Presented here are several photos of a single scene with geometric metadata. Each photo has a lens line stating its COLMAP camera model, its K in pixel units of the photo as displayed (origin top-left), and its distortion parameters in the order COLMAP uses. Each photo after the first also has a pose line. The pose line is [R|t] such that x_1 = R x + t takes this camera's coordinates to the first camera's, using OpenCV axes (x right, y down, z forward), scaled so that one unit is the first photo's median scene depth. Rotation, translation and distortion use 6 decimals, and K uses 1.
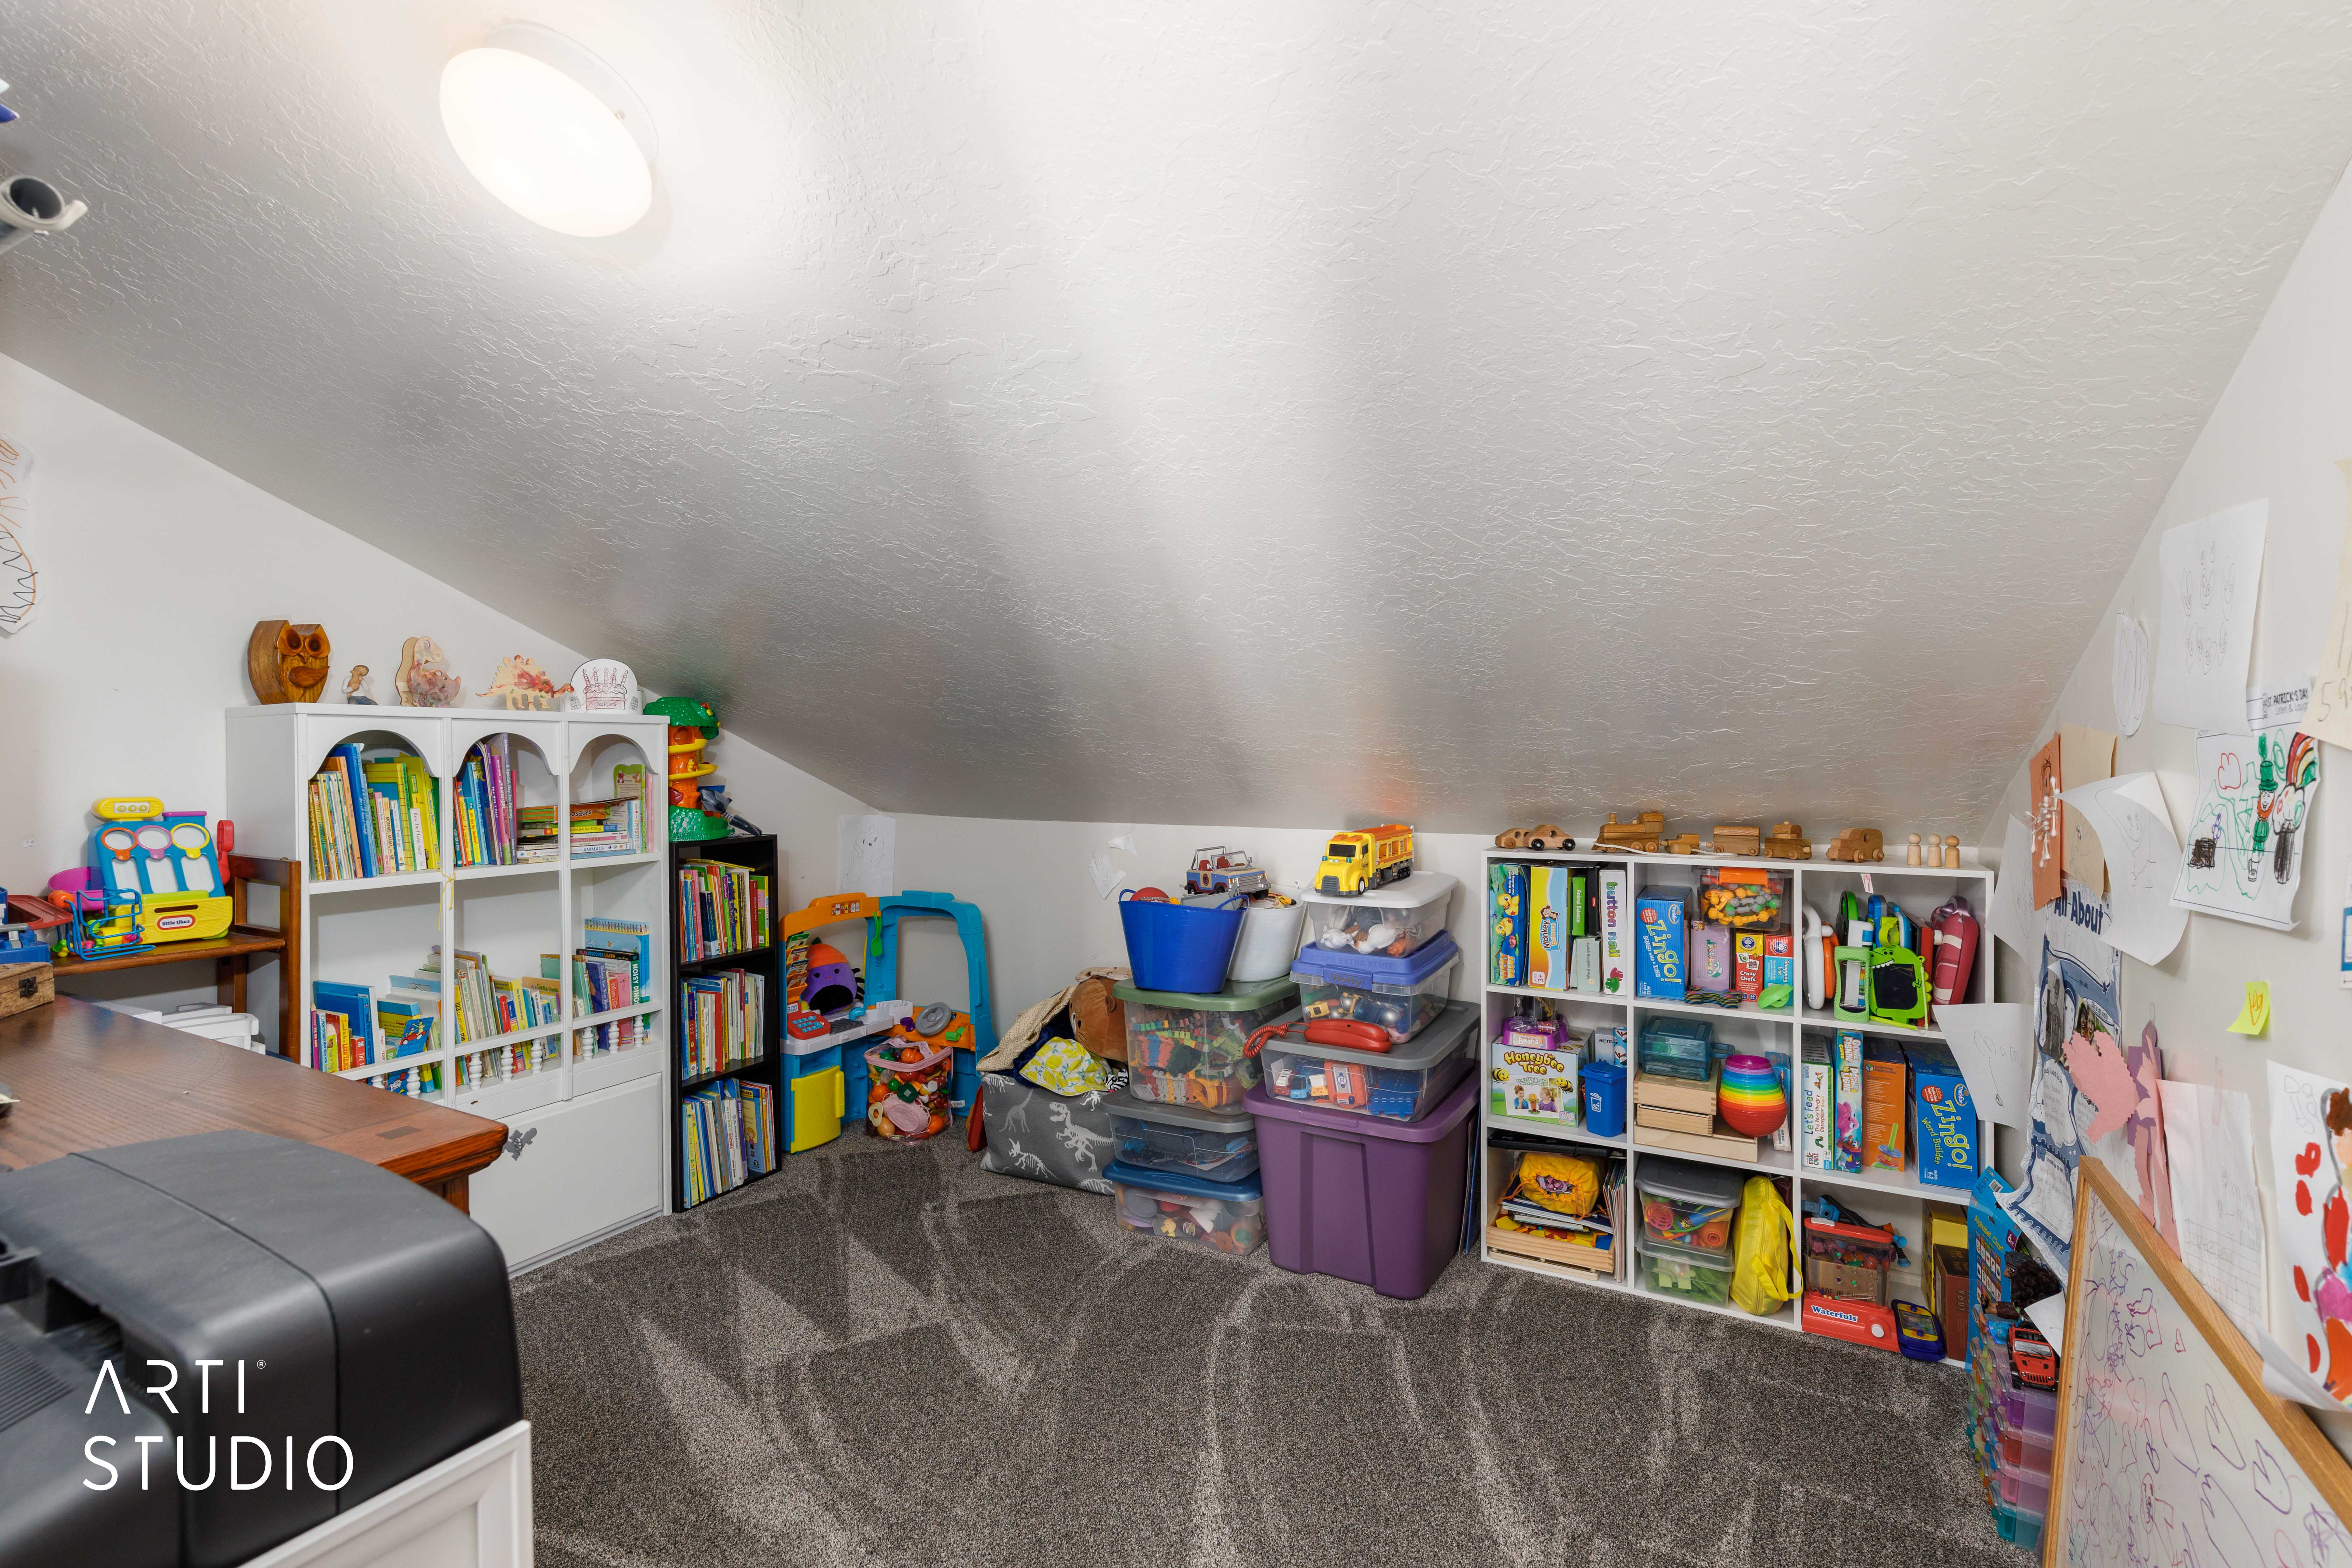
lens RADIAL K [[1055.5, 0, 1182.4], [0, 1055.5, 776.0], [0, 0, 1]] dist [0.006666, -0.000531]
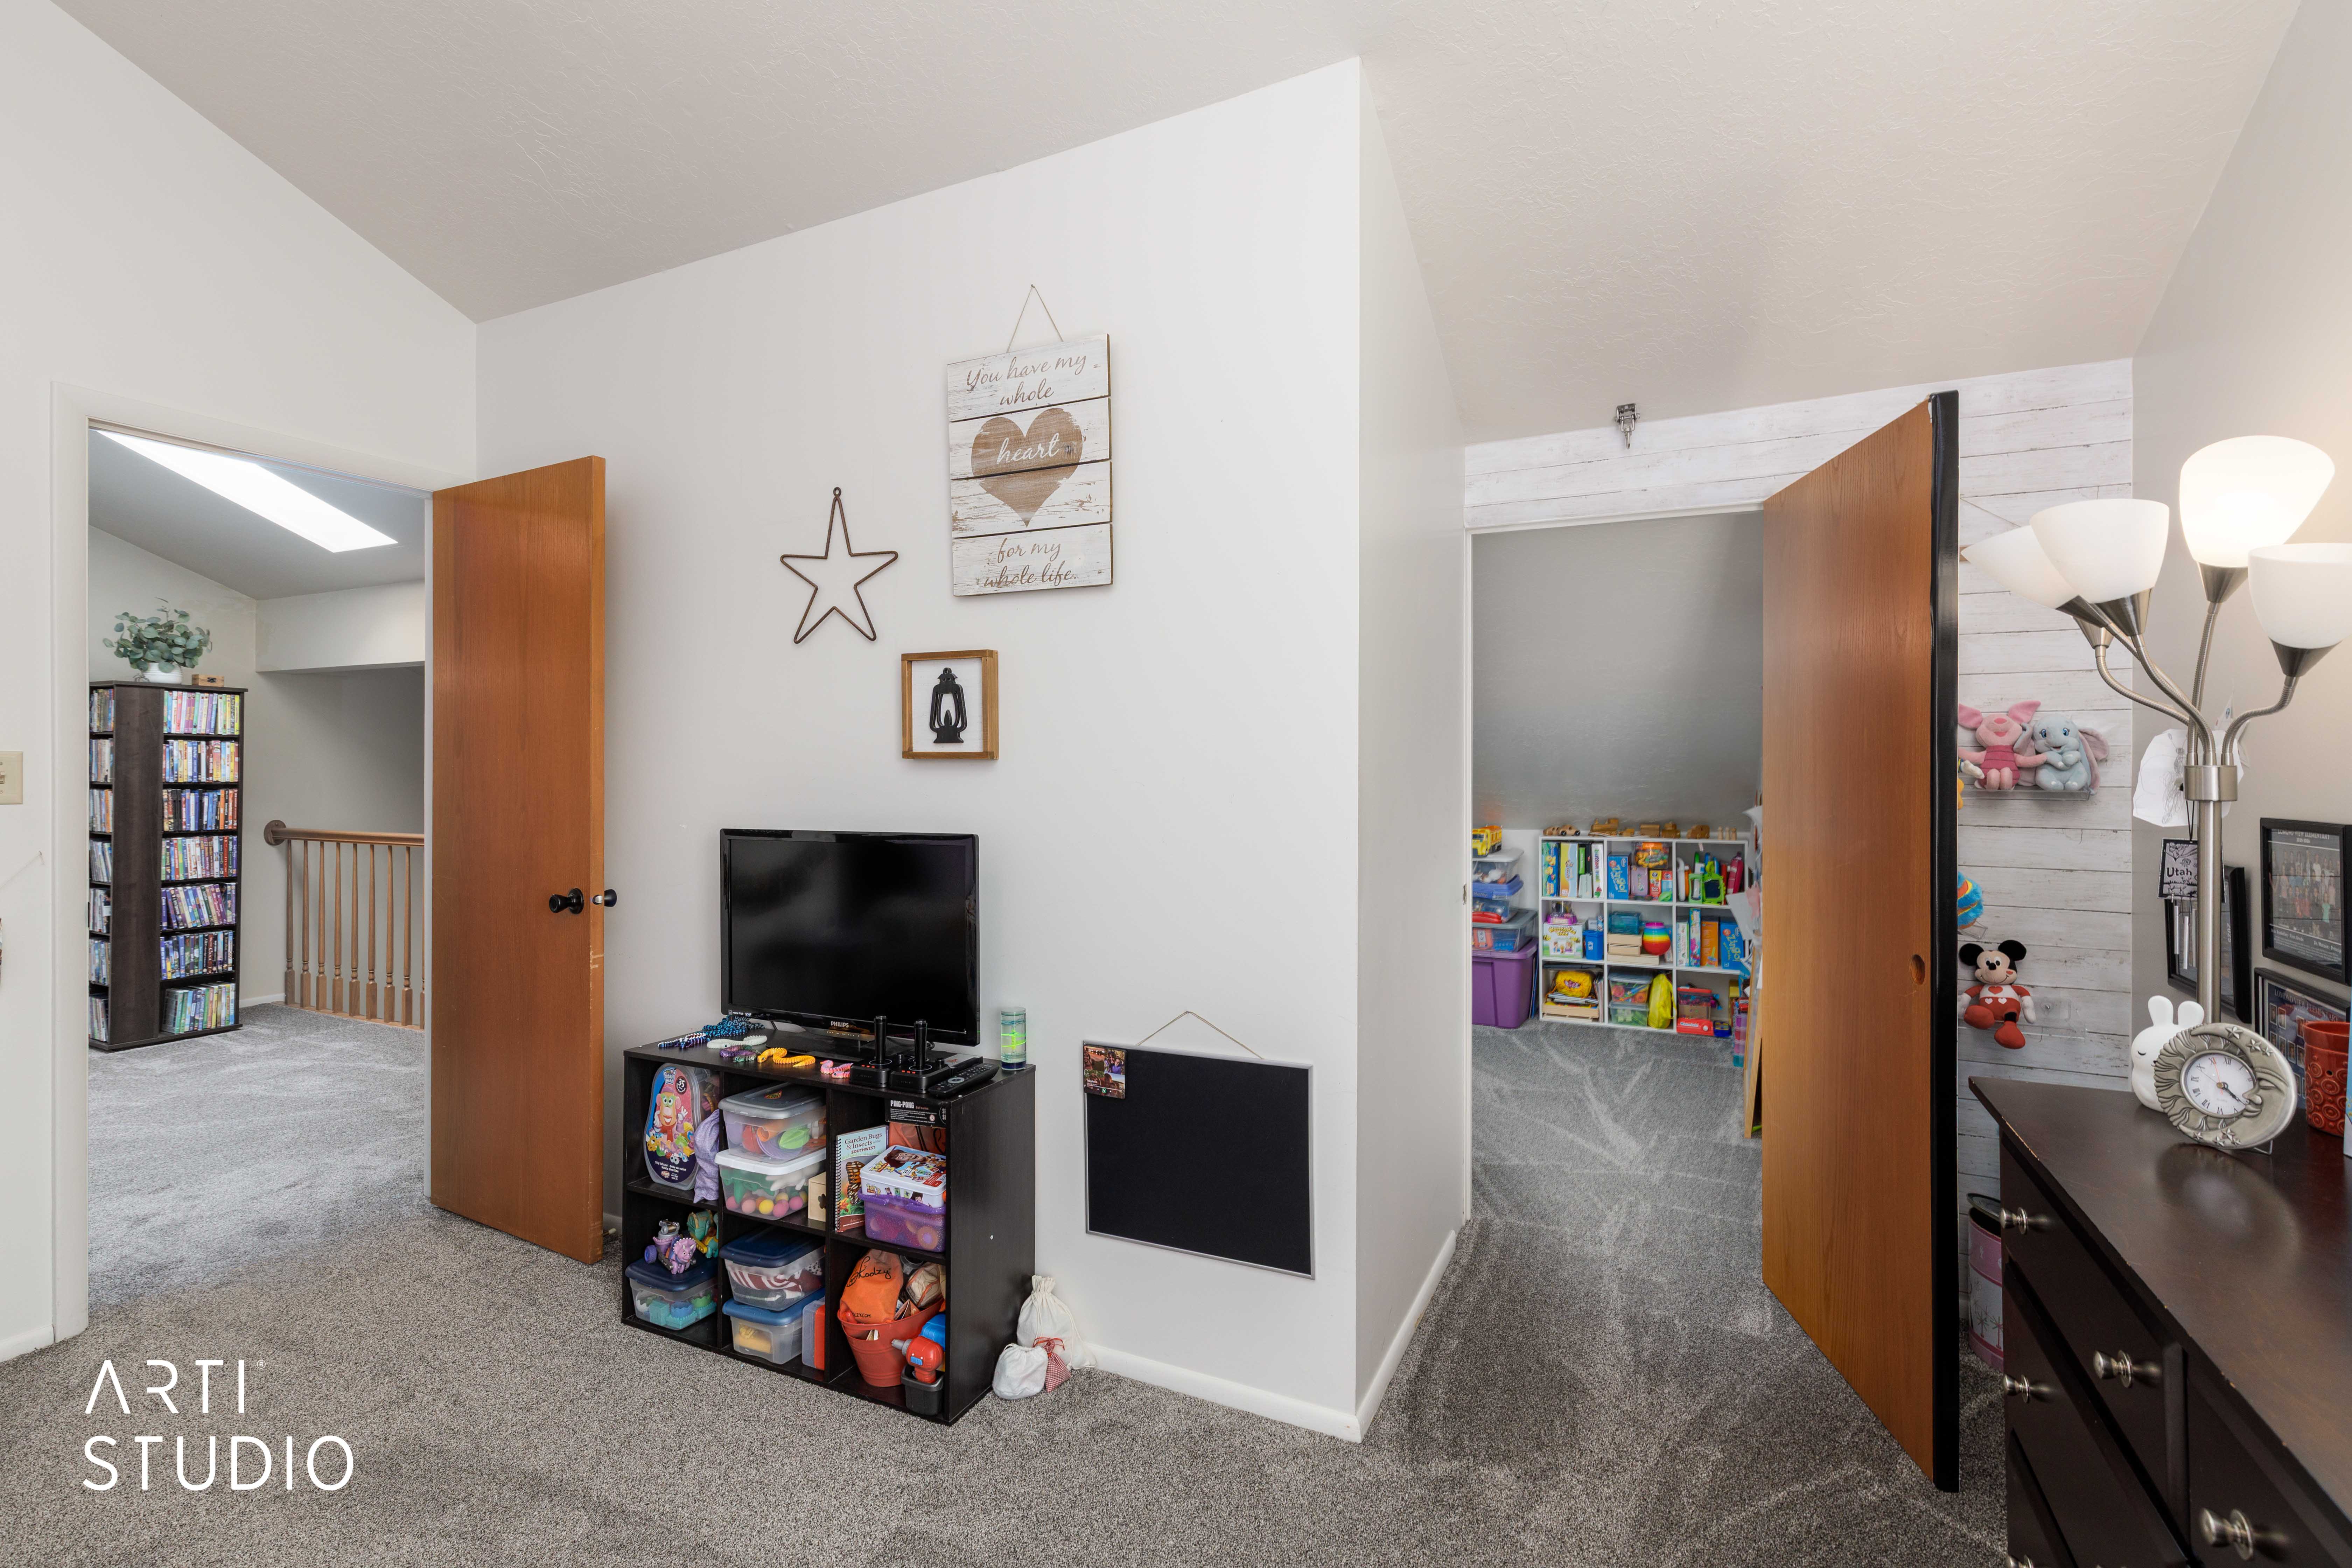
lens RADIAL K [[1055.5, 0, 1174.5], [0, 1055.5, 776.2], [0, 0, 1]] dist [0.006666, -0.000531]
pose [[0.999212, -0.006786, 0.039110, -0.603832], [0.006867, 0.999975, -0.001933, -0.060458], [-0.039096, 0.002200, 0.999233, -1.268050]]
